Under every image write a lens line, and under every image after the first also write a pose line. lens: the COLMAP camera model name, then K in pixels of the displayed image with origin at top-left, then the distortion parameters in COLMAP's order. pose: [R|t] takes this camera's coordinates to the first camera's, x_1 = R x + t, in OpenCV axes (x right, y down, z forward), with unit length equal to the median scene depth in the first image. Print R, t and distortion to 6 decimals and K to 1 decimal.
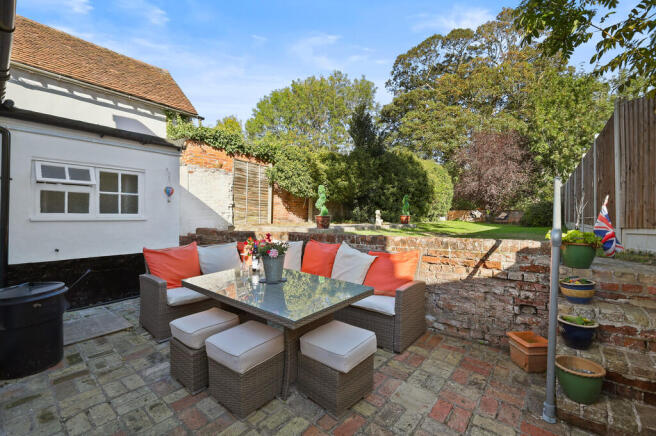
lens RADIAL K [[285.2, 0, 327.8], [0, 285.2, 210.6], [0, 0, 1]] dist [0.002099, 0.000291]
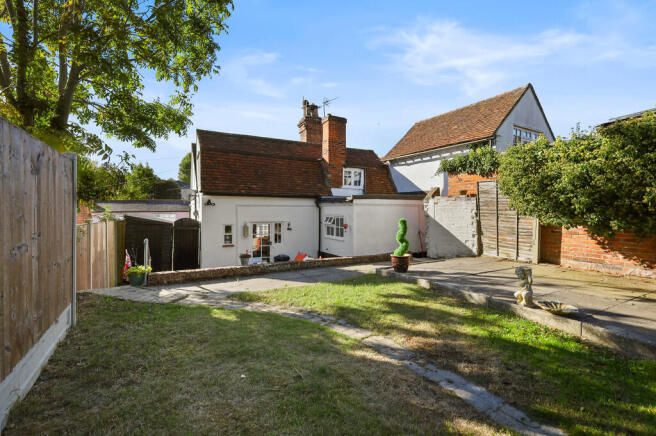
lens RADIAL K [[285.2, 0, 327.8], [0, 285.2, 210.6], [0, 0, 1]] dist [0.002099, 0.000291]
pose [[-0.329061, -0.004553, -0.944298, 0.874236], [0.006973, 0.999949, -0.007251, -0.114548], [0.944283, -0.008971, -0.329013, 1.112022]]
